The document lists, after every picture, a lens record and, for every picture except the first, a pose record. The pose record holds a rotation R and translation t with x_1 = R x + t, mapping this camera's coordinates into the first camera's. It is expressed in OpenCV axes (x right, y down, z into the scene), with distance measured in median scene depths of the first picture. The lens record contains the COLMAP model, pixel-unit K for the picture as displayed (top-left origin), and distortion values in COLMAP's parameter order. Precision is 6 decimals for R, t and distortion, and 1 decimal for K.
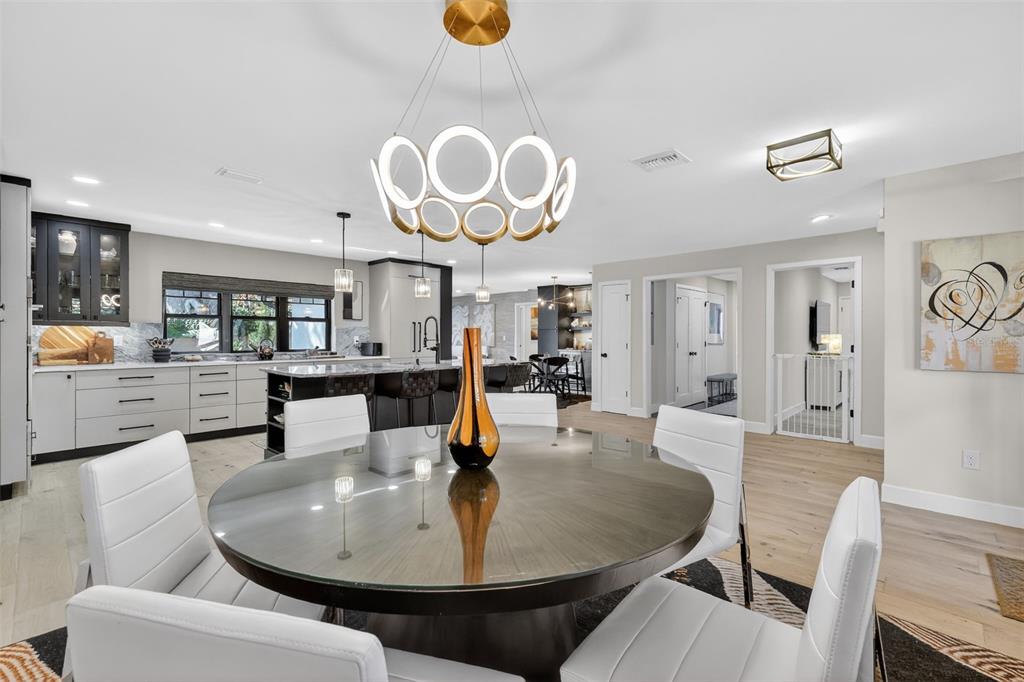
lens RADIAL K [[444.2, 0, 512.5], [0, 444.2, 336.4], [0, 0, 1]] dist [-0.006414, 0.000025]
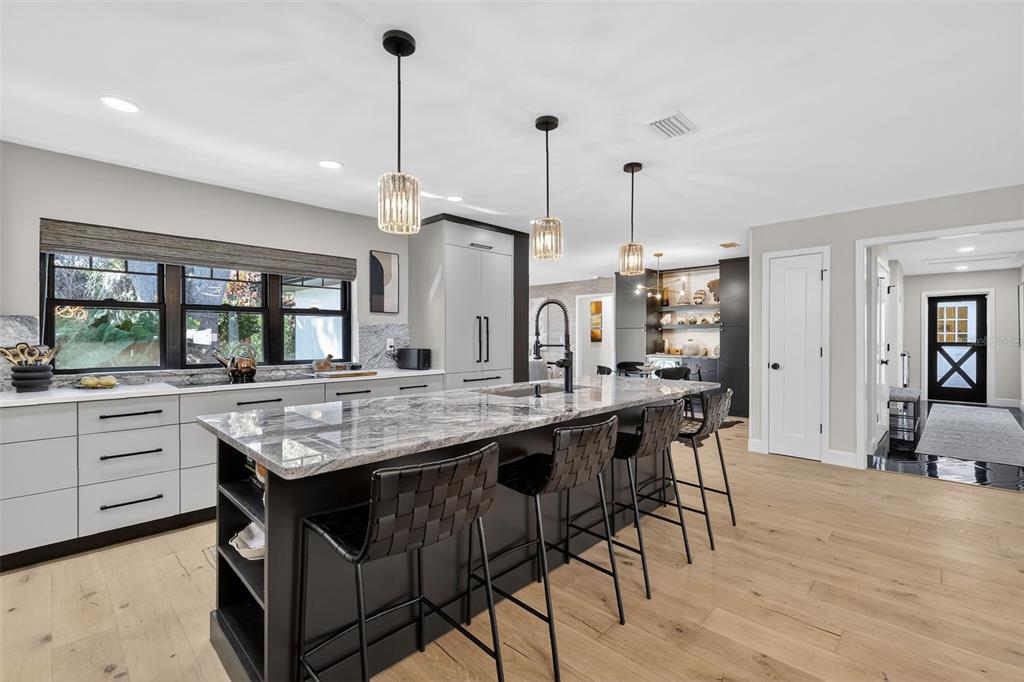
lens RADIAL K [[444.2, 0, 512.5], [0, 444.2, 336.4], [0, 0, 1]] dist [-0.006414, 0.000025]
pose [[0.999851, -0.004588, -0.016652, -0.167957], [0.004551, 0.999987, -0.002268, -0.001199], [0.016663, 0.002192, 0.999859, 0.369108]]
